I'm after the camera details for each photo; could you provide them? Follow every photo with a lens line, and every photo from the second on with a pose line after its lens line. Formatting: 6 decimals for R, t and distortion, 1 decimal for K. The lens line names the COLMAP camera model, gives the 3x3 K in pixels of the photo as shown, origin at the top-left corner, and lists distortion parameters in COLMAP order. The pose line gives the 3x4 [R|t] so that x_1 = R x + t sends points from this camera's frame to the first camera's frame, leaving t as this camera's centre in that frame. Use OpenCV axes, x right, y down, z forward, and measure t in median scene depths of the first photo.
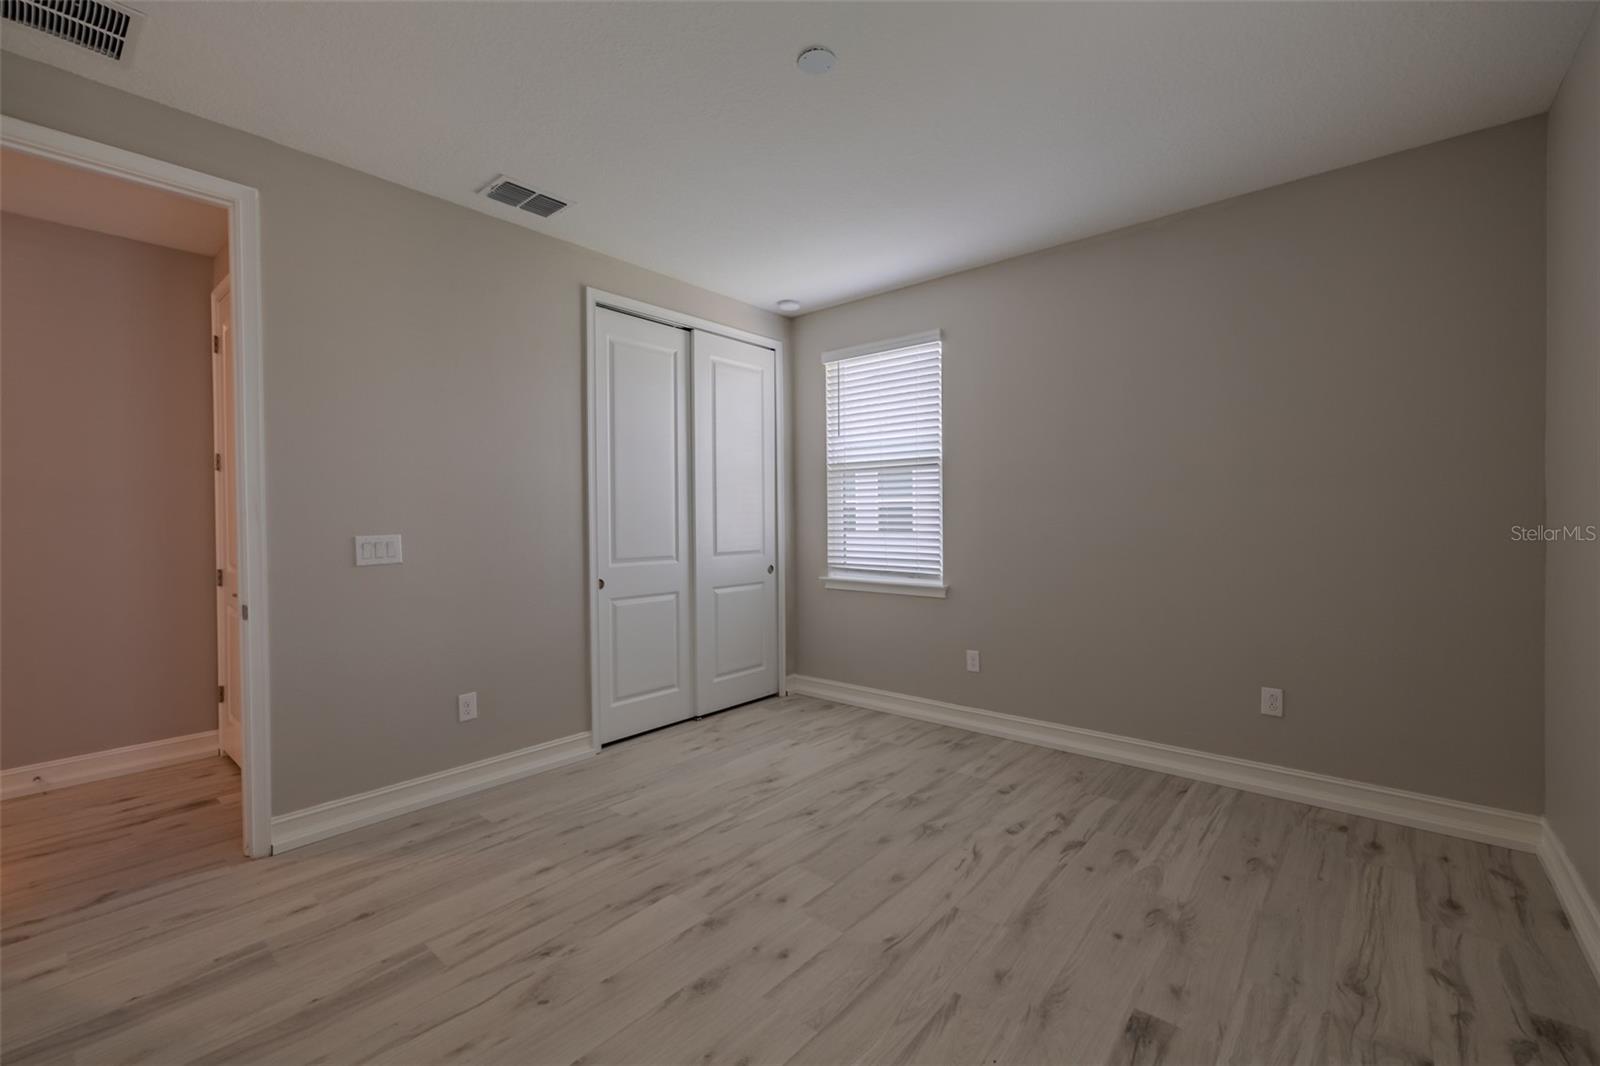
lens RADIAL K [[662.9, 0, 796.4], [0, 662.9, 536.0], [0, 0, 1]] dist [0.002439, -0.000361]
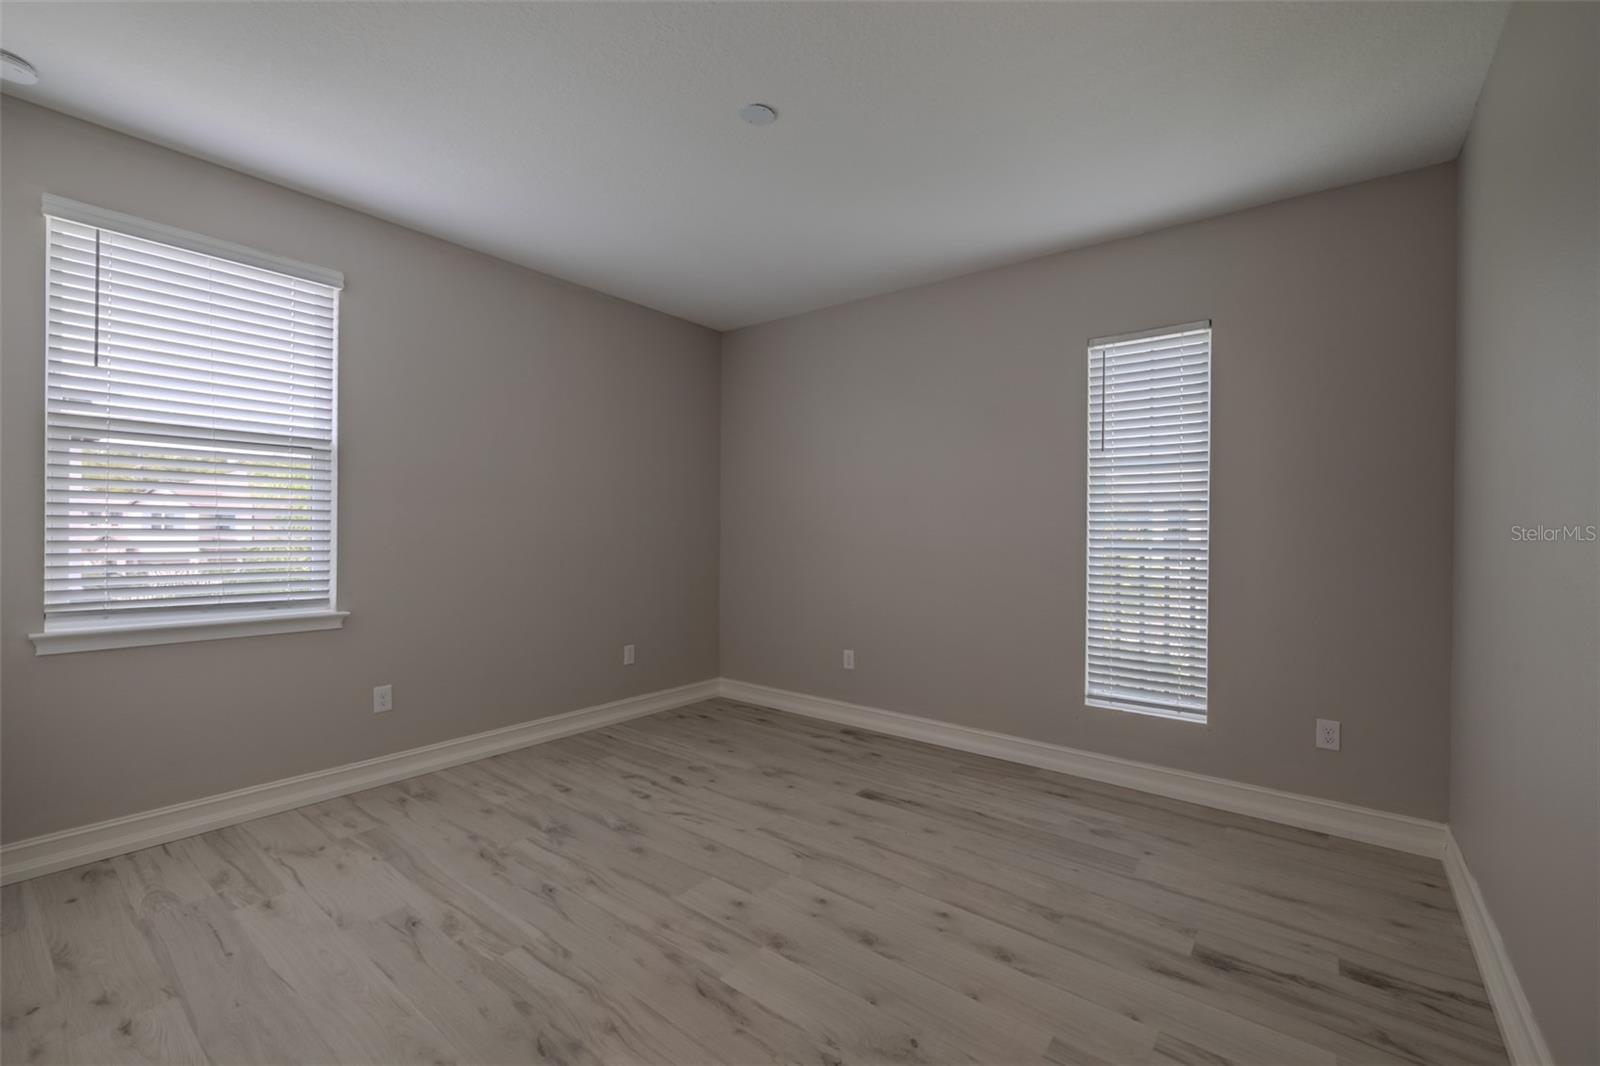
lens RADIAL K [[662.9, 0, 799.4], [0, 662.9, 532.0], [0, 0, 1]] dist [0.002439, -0.000361]
pose [[-0.032635, 0.003222, 0.999462, -0.745484], [0.013589, 0.999904, -0.002779, -0.009729], [-0.999375, 0.013491, -0.032676, 0.671479]]
